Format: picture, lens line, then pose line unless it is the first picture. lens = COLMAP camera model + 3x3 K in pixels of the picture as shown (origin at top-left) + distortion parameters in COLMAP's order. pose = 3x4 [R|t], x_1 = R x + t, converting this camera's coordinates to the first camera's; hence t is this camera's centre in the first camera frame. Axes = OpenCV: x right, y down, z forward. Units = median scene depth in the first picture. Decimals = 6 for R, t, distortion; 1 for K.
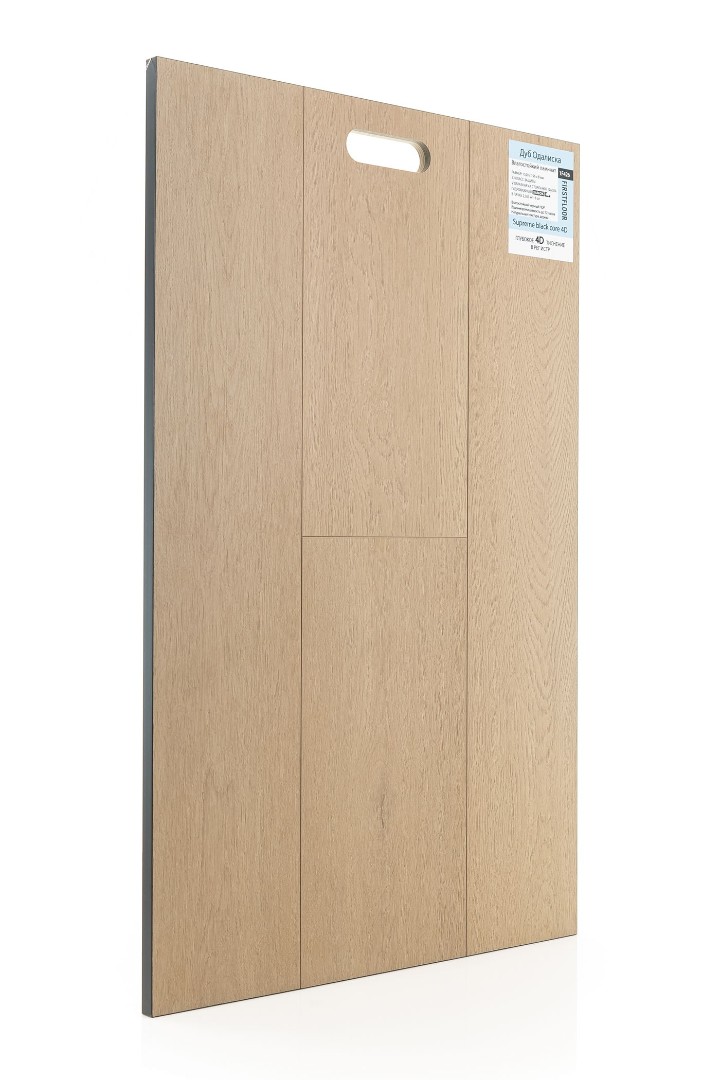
lens RADIAL K [[1740.1, 0, 360.0], [0, 1740.1, 540.0], [0, 0, 1]] dist [-0.008636, 0.004684]
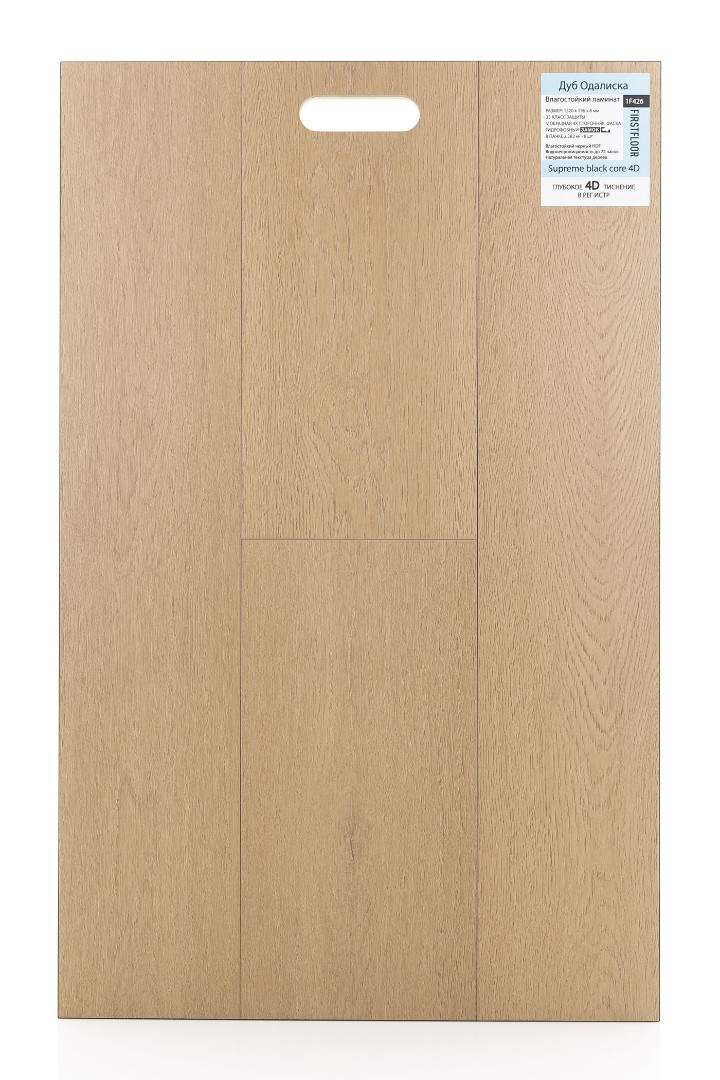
lens RADIAL K [[1740.1, 0, 360.0], [0, 1740.1, 540.0], [0, 0, 1]] dist [-0.008636, 0.004684]
pose [[0.772593, -0.002256, -0.634898, 0.556102], [0.000795, 0.999996, -0.002586, 0.000867], [0.634901, 0.001493, 0.772592, 0.283744]]
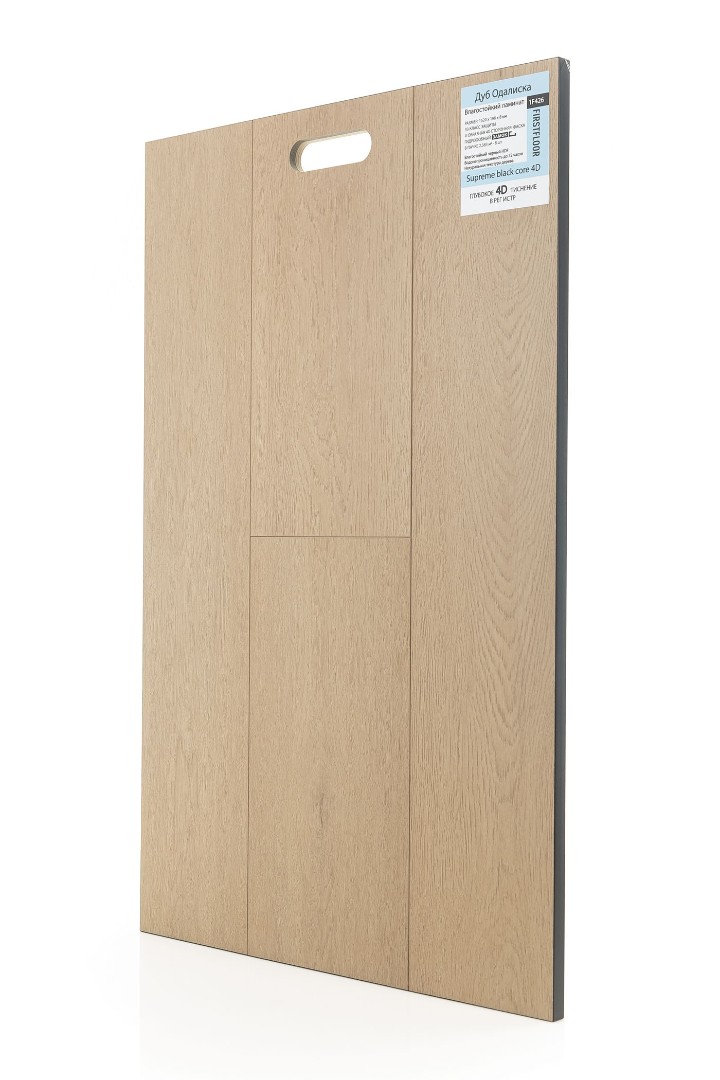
lens RADIAL K [[1740.1, 0, 360.0], [0, 1740.1, 540.0], [0, 0, 1]] dist [-0.008636, 0.004684]
pose [[0.194656, -0.003664, -0.980865, 0.940788], [-0.006244, 0.999968, -0.004974, 0.004705], [0.980852, 0.007093, 0.194627, 0.775581]]
